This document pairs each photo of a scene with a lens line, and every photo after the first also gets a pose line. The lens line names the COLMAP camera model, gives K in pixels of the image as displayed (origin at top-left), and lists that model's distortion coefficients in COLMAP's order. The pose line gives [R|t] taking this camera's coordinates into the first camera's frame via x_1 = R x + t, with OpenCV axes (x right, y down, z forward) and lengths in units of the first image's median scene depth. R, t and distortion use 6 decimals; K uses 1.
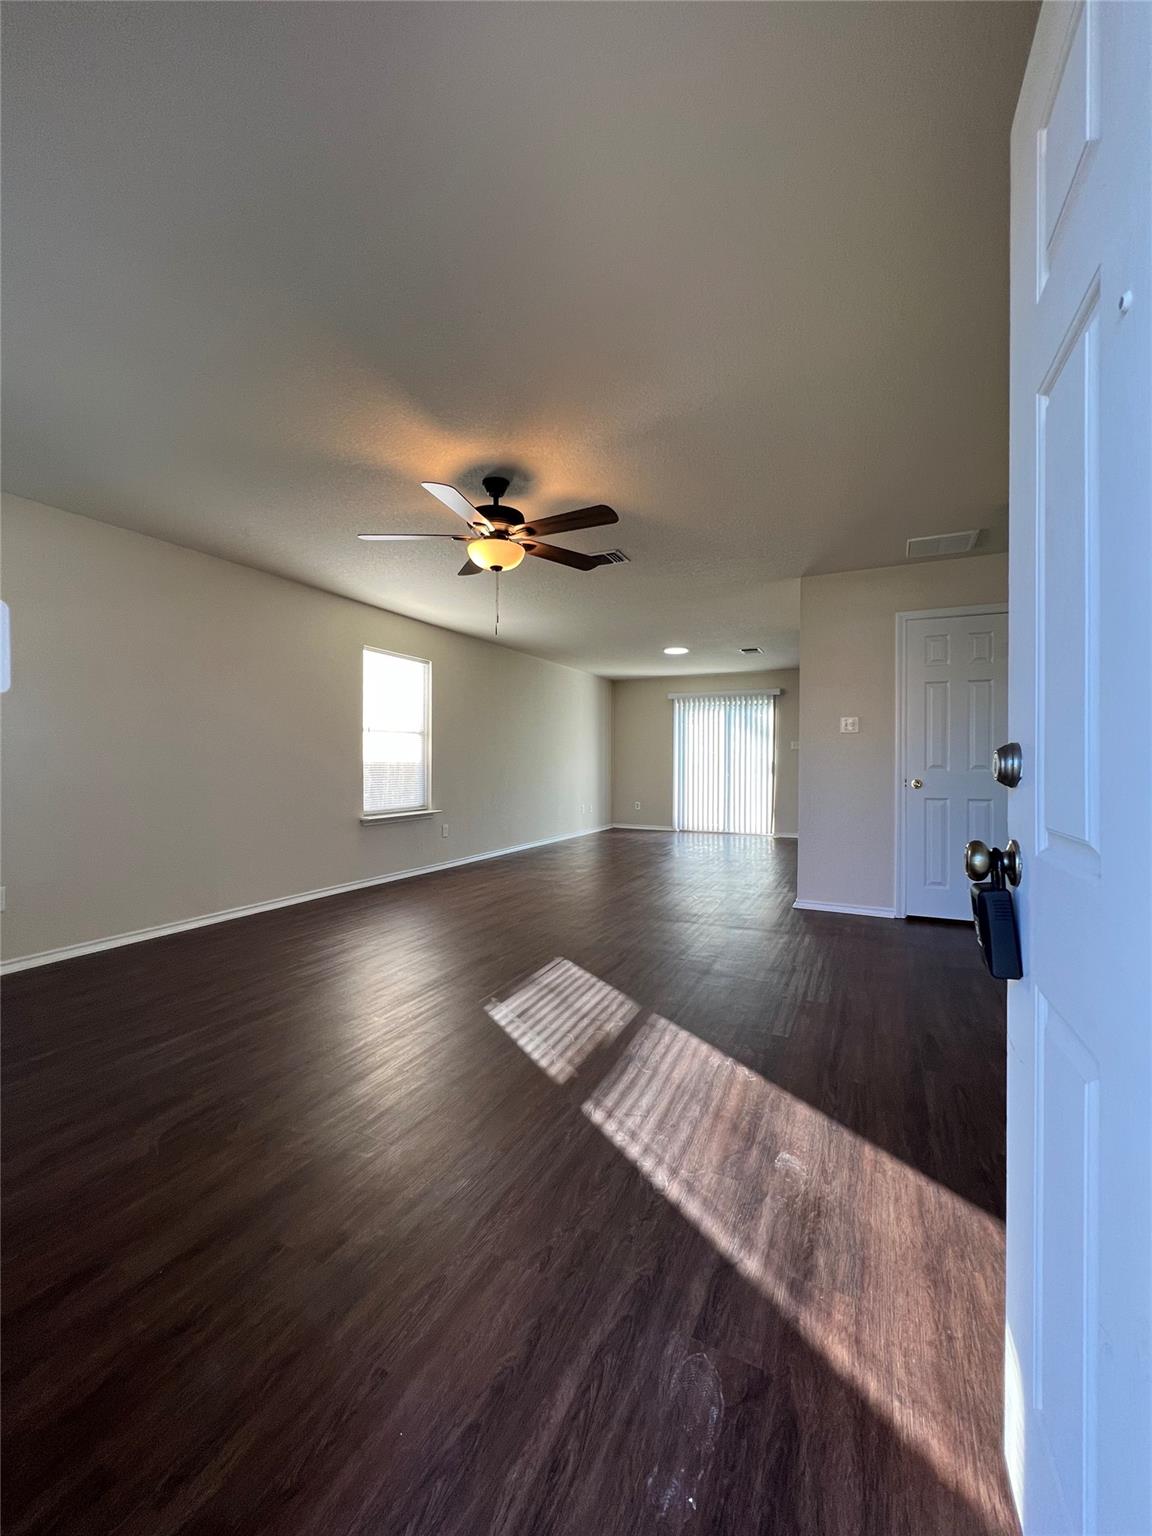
lens RADIAL K [[612.2, 0, 580.1], [0, 612.2, 771.7], [0, 0, 1]] dist [-0.000333, 0.000251]
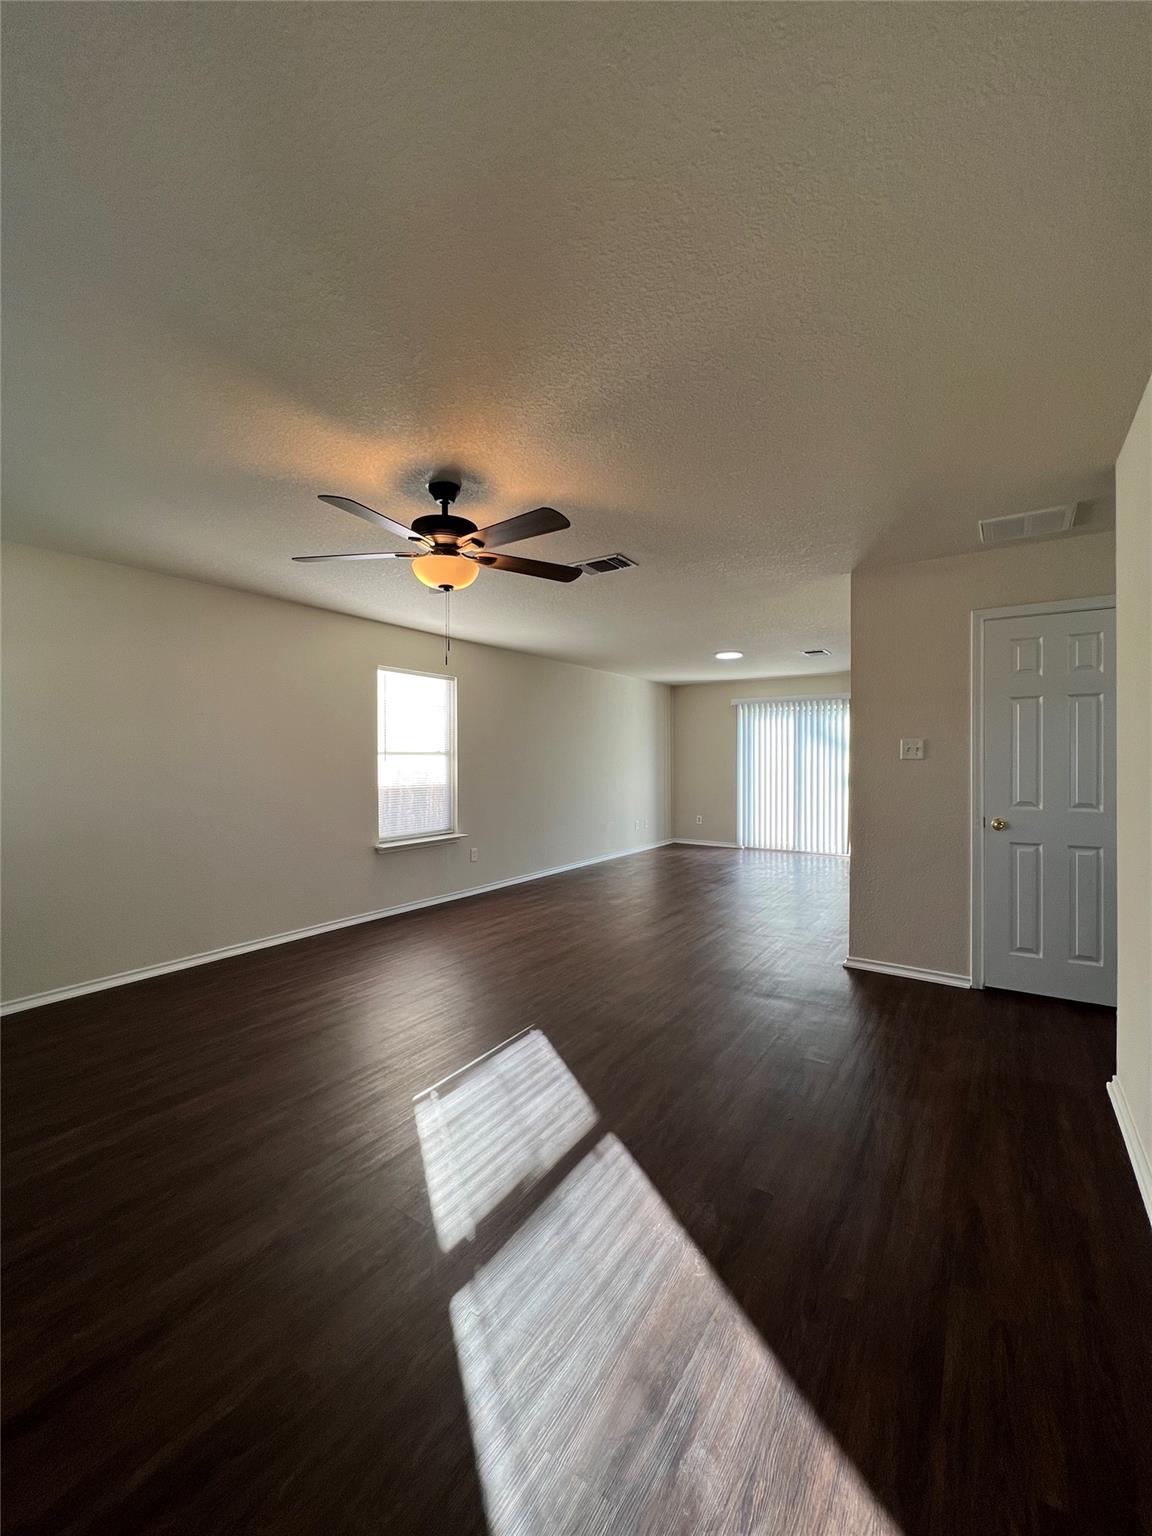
lens RADIAL K [[612.2, 0, 578.4], [0, 612.2, 768.0], [0, 0, 1]] dist [-0.000333, 0.000251]
pose [[0.988571, -0.004149, -0.150701, 0.120019], [0.003924, 0.999991, -0.001796, -0.050910], [0.150707, 0.001184, 0.988578, 0.117455]]
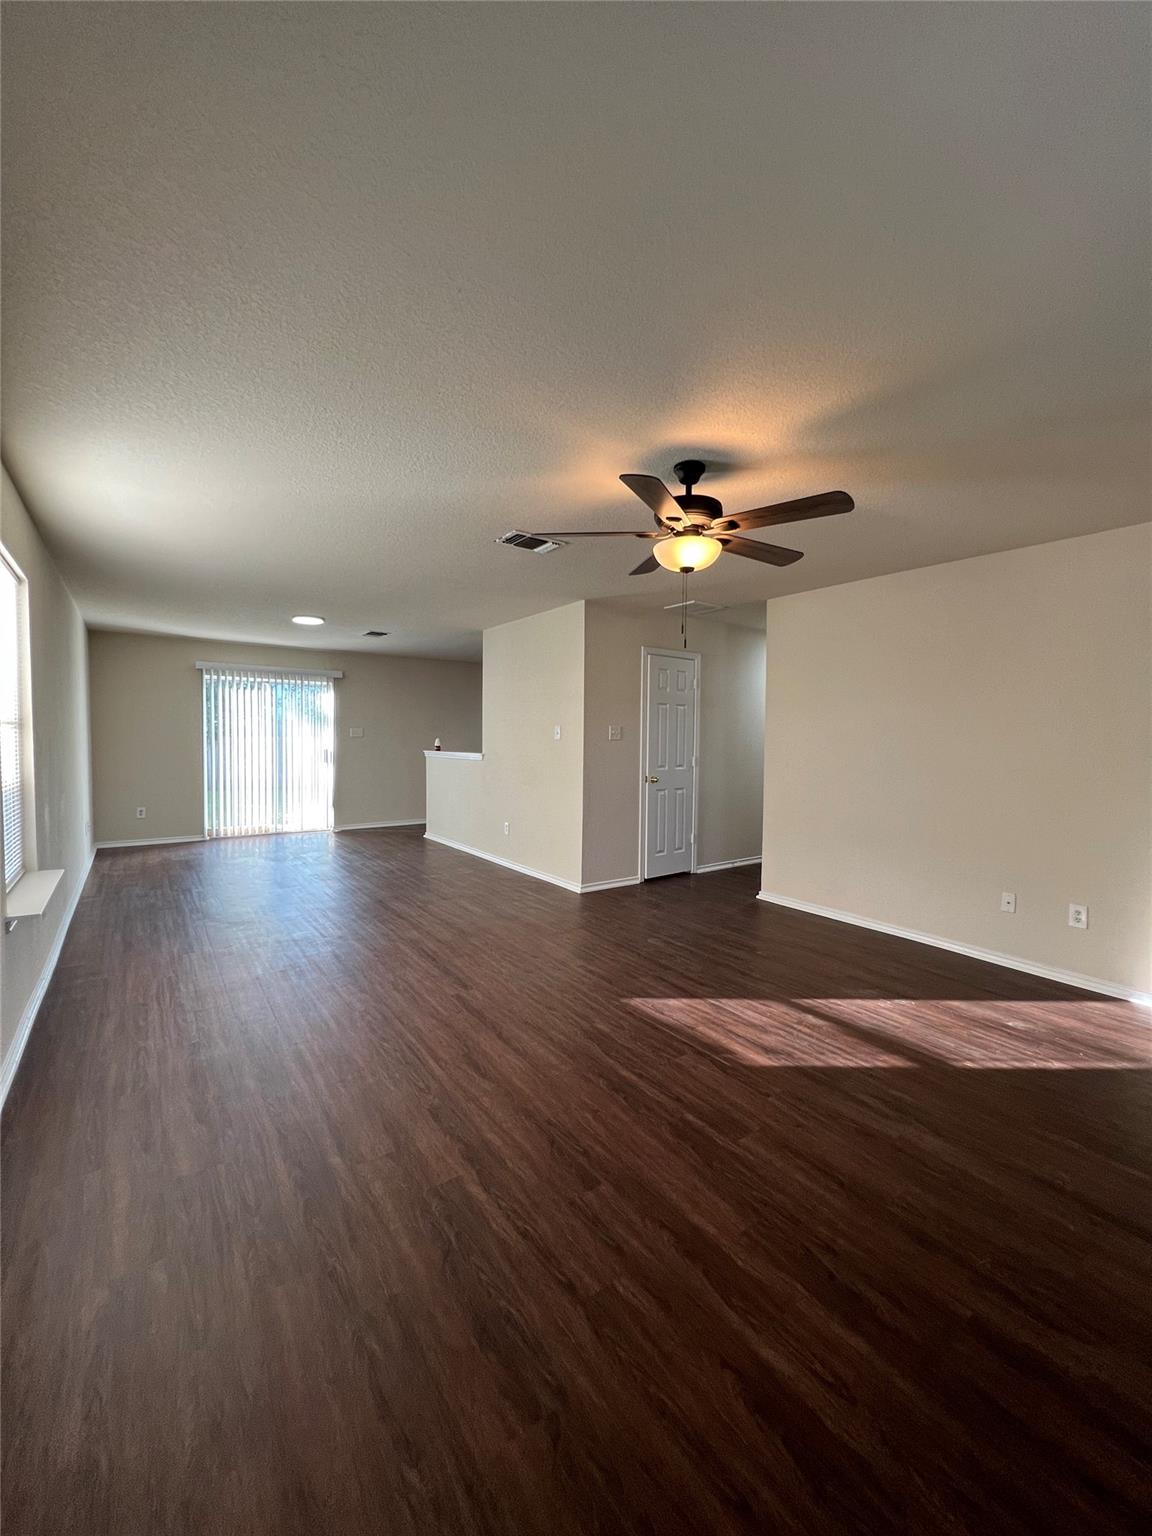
lens RADIAL K [[612.2, 0, 578.1], [0, 612.2, 762.7], [0, 0, 1]] dist [-0.000333, 0.000251]
pose [[0.476209, -0.036897, 0.878558, -0.654008], [0.004516, 0.999209, 0.039516, -0.065336], [-0.879320, -0.014850, 0.475999, 0.482997]]
